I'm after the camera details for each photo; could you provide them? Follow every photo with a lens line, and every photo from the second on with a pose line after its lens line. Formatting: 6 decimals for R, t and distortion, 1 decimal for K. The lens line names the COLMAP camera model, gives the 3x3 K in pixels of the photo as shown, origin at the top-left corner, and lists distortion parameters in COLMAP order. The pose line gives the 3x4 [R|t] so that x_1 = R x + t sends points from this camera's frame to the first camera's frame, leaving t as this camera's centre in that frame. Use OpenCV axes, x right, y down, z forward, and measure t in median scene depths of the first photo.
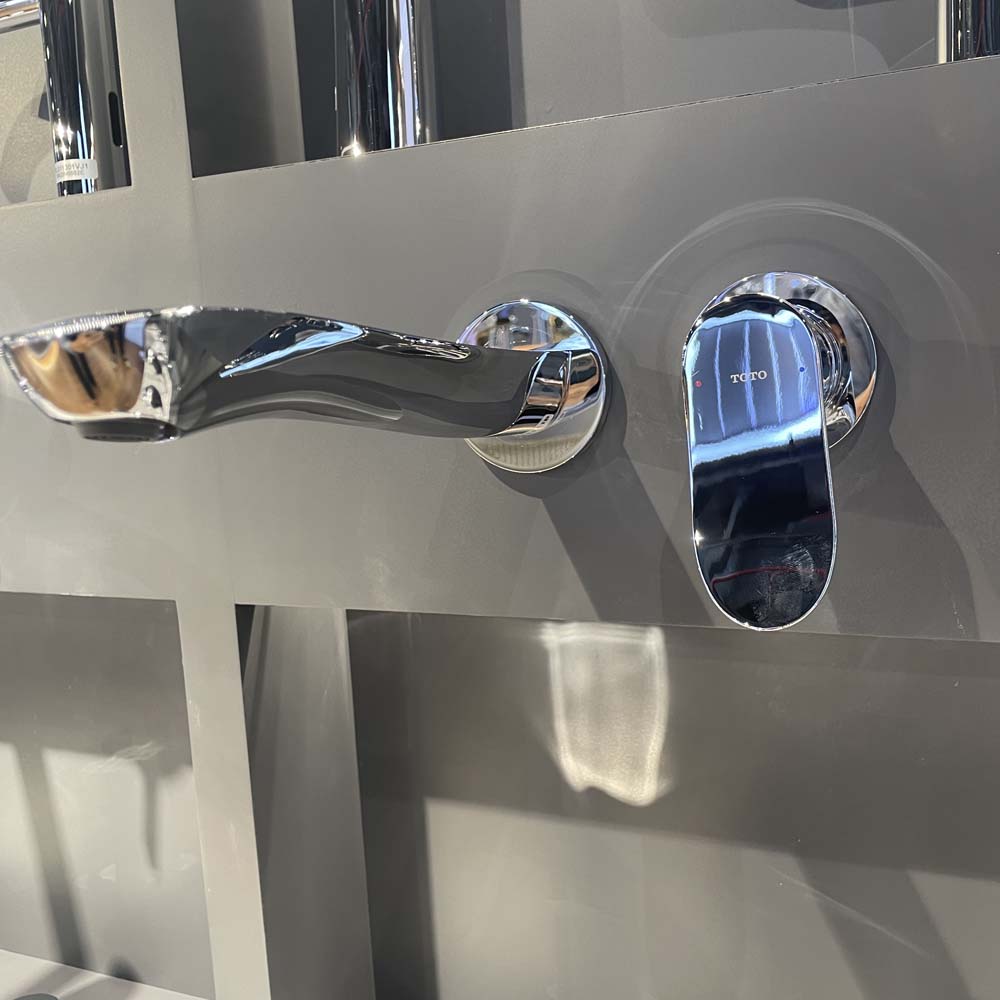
lens RADIAL K [[1039.2, 0, 500.0], [0, 1039.2, 500.0], [0, 0, 1]] dist [0.160520, -0.358867]
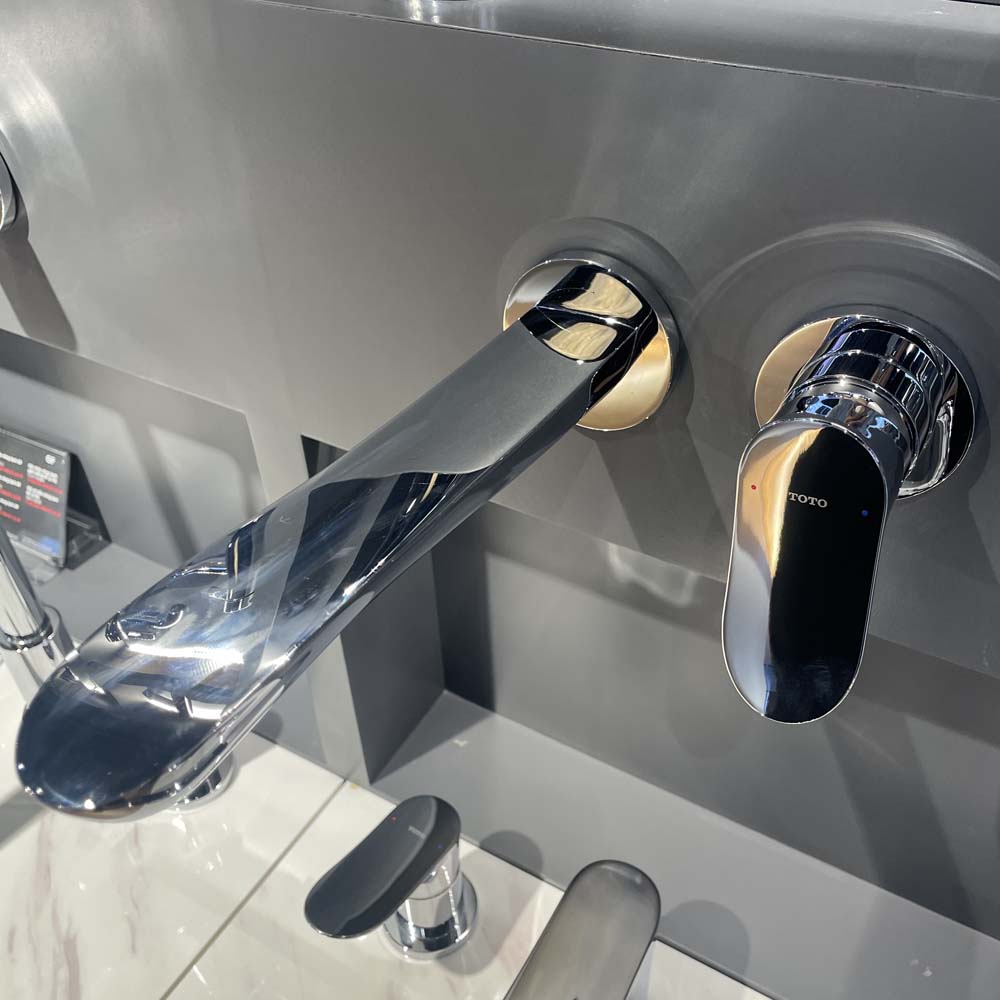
lens RADIAL K [[1035.4, 0, 495.4], [0, 1035.4, 502.2], [0, 0, 1]] dist [0.153282, -0.237645]
pose [[0.991376, 0.099679, -0.085079, 0.036012], [-0.039411, 0.845920, 0.531851, -0.480260], [0.124985, -0.523911, 0.842553, 0.155891]]
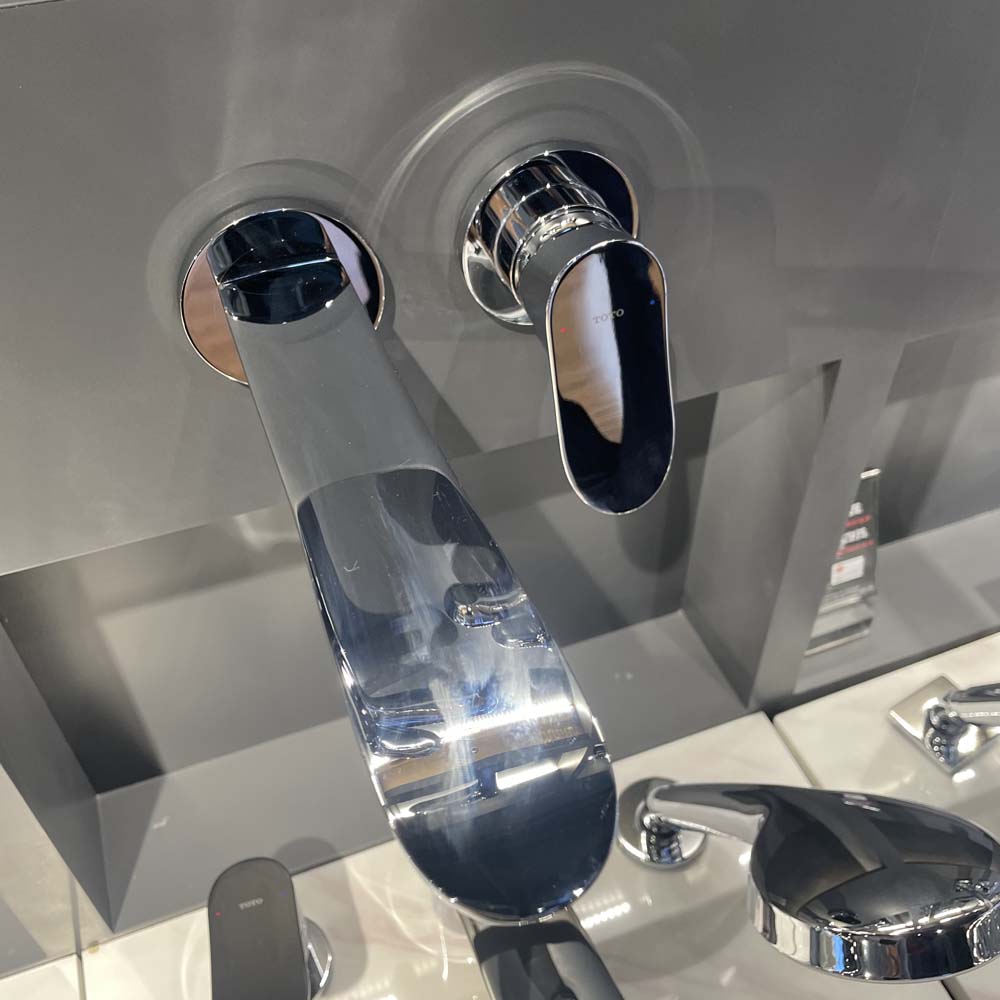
lens RADIAL K [[1048.6, 0, 500.0], [0, 1048.6, 500.0], [0, 0, 1]] dist [0.020461, 0.017668]
pose [[0.719522, -0.447036, 0.531457, -0.380516], [0.064714, 0.805100, 0.589598, -0.476570], [-0.691447, -0.389836, 0.608217, 0.303731]]
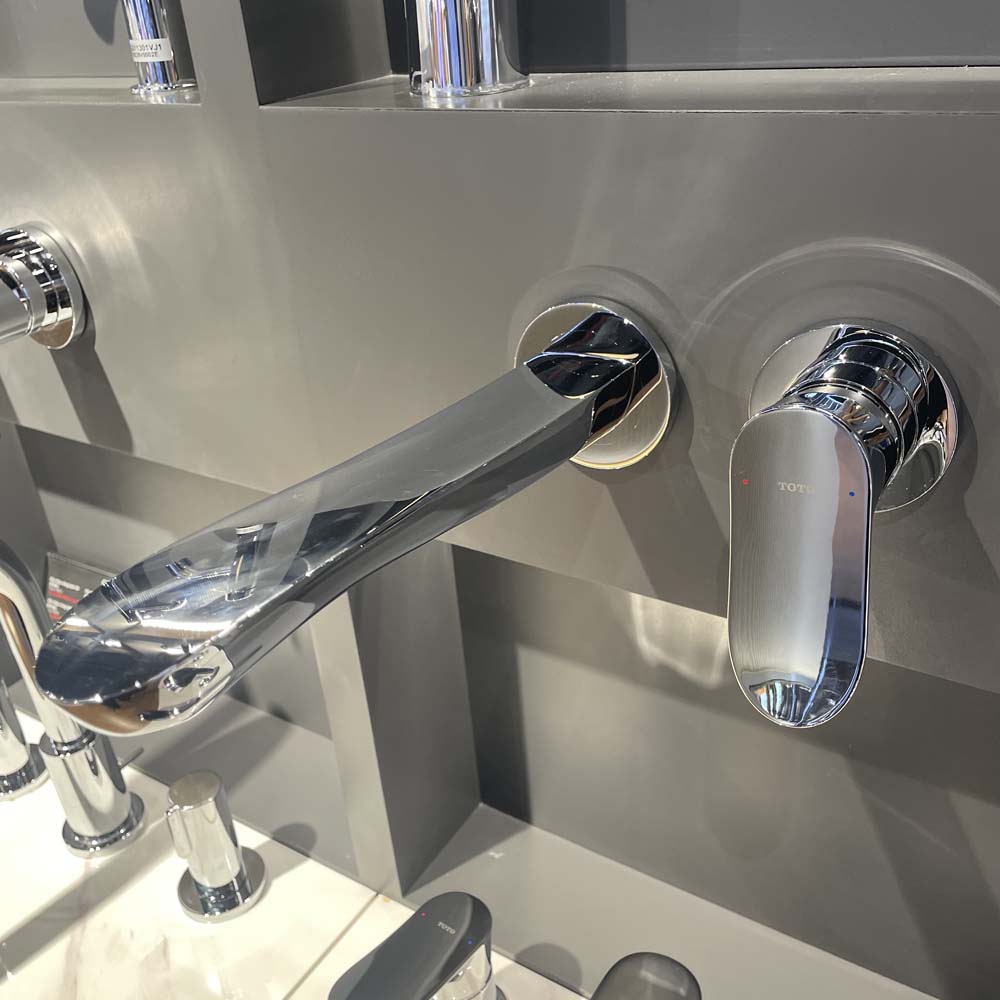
lens RADIAL K [[1017.3, 0, 500.0], [0, 1017.3, 500.0], [0, 0, 1]] dist [0.156406, -0.242366]
pose [[0.986496, 0.064372, -0.150605, 0.091686], [-0.004953, 0.930831, 0.365416, -0.362247], [0.163710, -0.359735, 0.918580, 0.073485]]
